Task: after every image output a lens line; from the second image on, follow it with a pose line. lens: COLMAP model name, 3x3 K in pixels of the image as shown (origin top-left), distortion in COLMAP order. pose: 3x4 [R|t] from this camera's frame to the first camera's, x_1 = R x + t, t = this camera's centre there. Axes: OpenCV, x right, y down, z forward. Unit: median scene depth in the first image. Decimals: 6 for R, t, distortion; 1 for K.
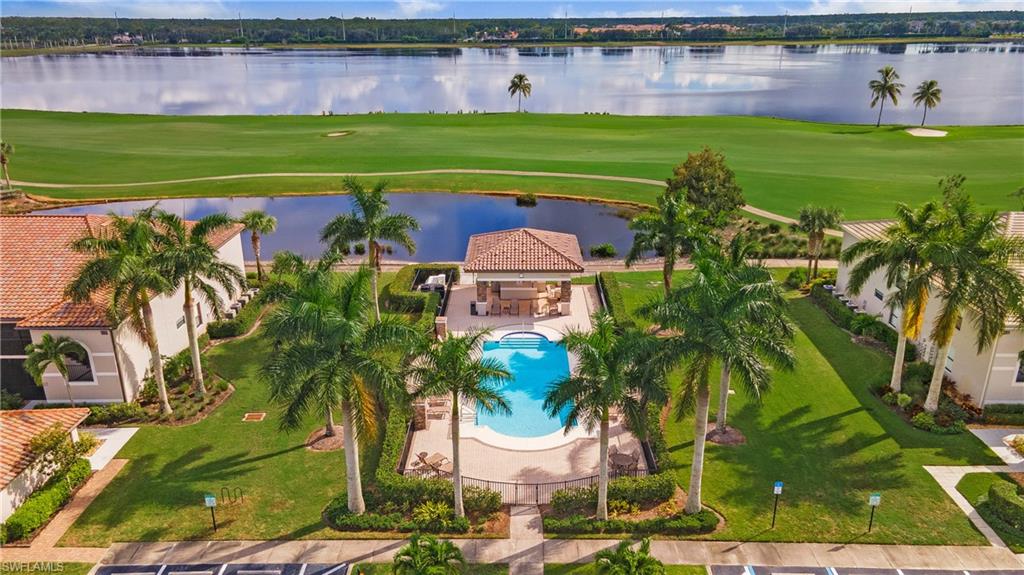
lens RADIAL K [[743.8, 0, 508.8], [0, 743.8, 289.7], [0, 0, 1]] dist [0.022686, 0.051768]
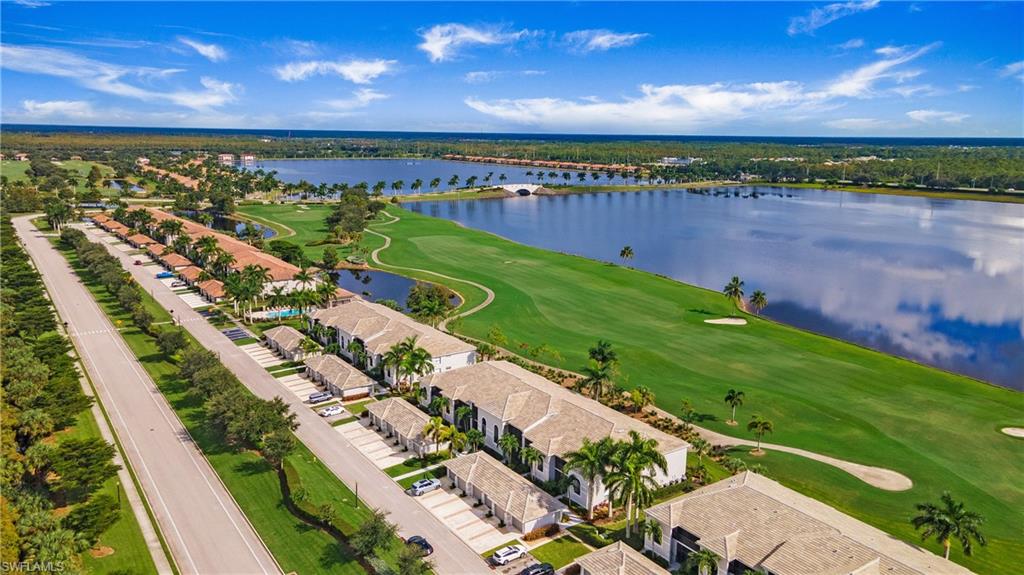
lens RADIAL K [[743.8, 0, 508.8], [0, 743.8, 289.7], [0, 0, 1]] dist [0.022686, 0.051768]
pose [[0.582098, 0.181783, -0.792538, 0.315875], [-0.291719, 0.956490, 0.005129, -0.031536], [0.758987, 0.228213, 0.609801, -0.059689]]
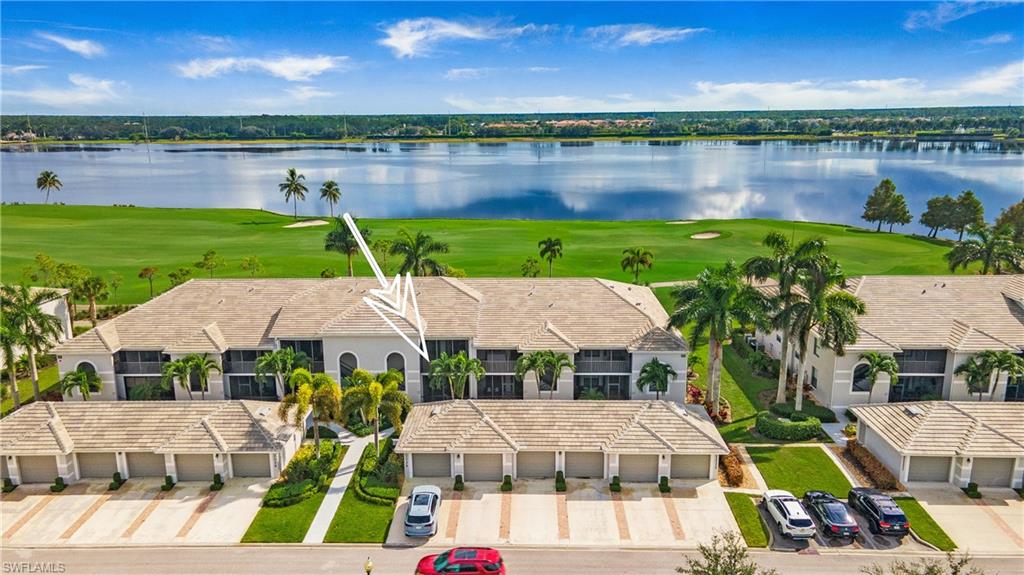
lens RADIAL K [[743.8, 0, 508.8], [0, 743.8, 289.7], [0, 0, 1]] dist [0.022686, 0.051768]
pose [[0.999934, -0.000995, -0.011453, 0.187141], [-0.000328, 0.993380, -0.114874, 0.005584], [0.011491, 0.114871, 0.993314, -0.029905]]
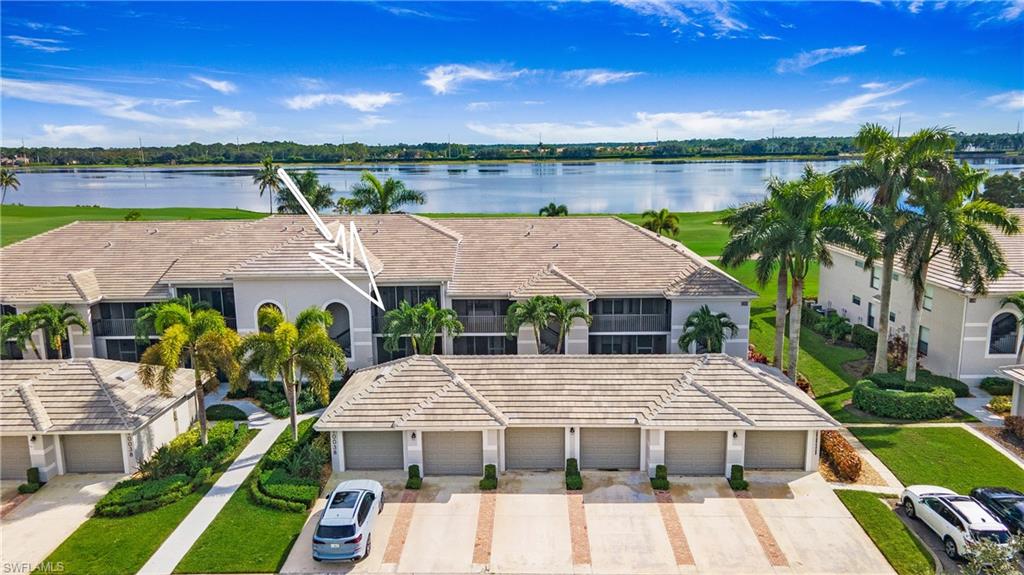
lens RADIAL K [[743.8, 0, 508.8], [0, 743.8, 289.7], [0, 0, 1]] dist [0.022686, 0.051768]
pose [[0.999868, -0.006986, -0.014646, 0.188075], [0.004615, 0.987731, -0.156098, 0.011717], [0.015557, 0.156010, 0.987633, -0.003013]]
